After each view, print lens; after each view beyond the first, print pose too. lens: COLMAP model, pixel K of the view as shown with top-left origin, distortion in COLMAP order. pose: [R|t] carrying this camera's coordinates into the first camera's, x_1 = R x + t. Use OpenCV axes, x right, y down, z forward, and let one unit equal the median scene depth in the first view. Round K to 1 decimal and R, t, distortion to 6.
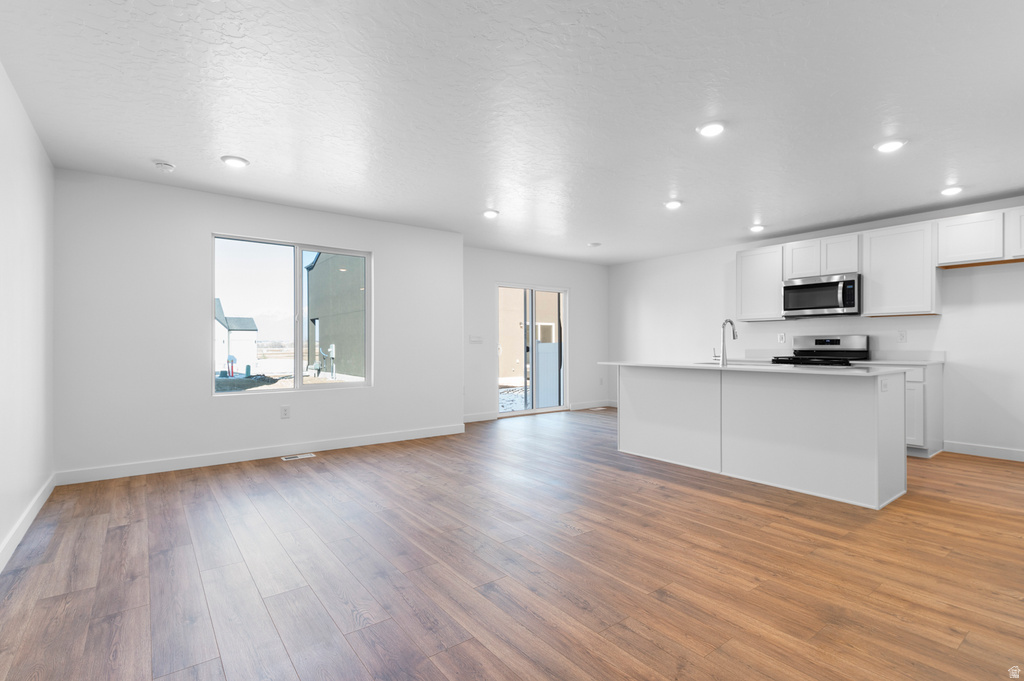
lens RADIAL K [[480.1, 0, 509.9], [0, 480.1, 341.0], [0, 0, 1]] dist [-0.001676, -0.000486]
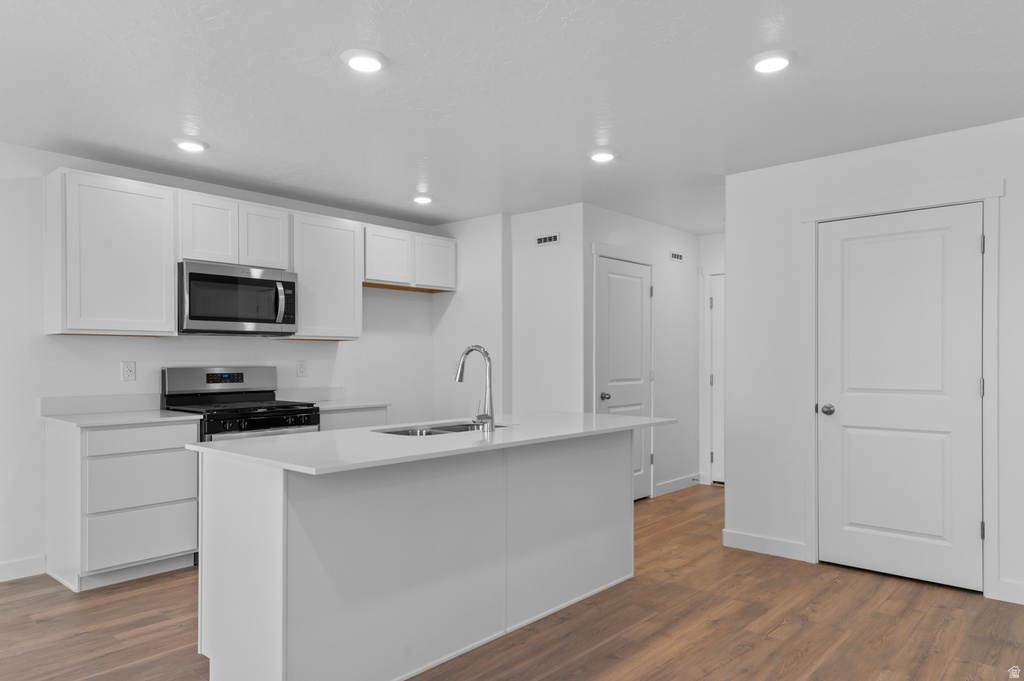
lens RADIAL K [[671.6, 0, 519.4], [0, 671.6, 363.4], [0, 0, 1]] dist [0.030815, 0.003055]
pose [[-0.201880, -0.006612, 0.979388, -0.429275], [-0.009205, 0.999946, 0.004853, -0.044509], [-0.979367, -0.008036, -0.201930, 1.582673]]
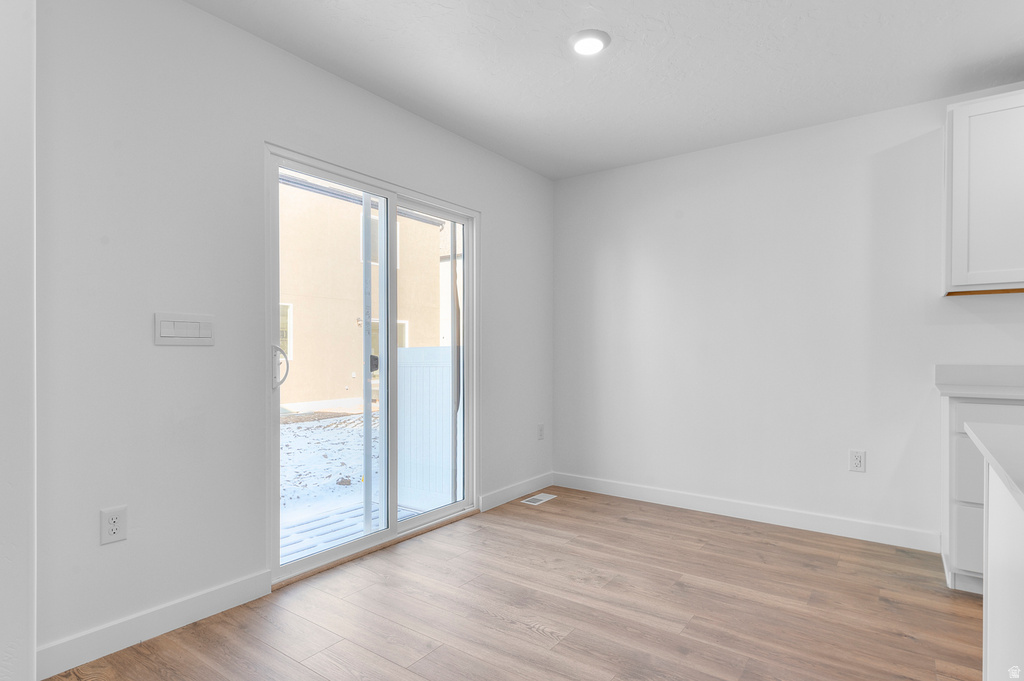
lens RADIAL K [[541.7, 0, 508.4], [0, 541.7, 349.5], [0, 0, 1]] dist [0.000299, 0.000325]
pose [[0.957867, 0.002272, 0.287203, 0.043013], [-0.004687, 0.999959, 0.007721, 0.007957], [-0.287174, -0.008741, 0.957839, 1.502484]]
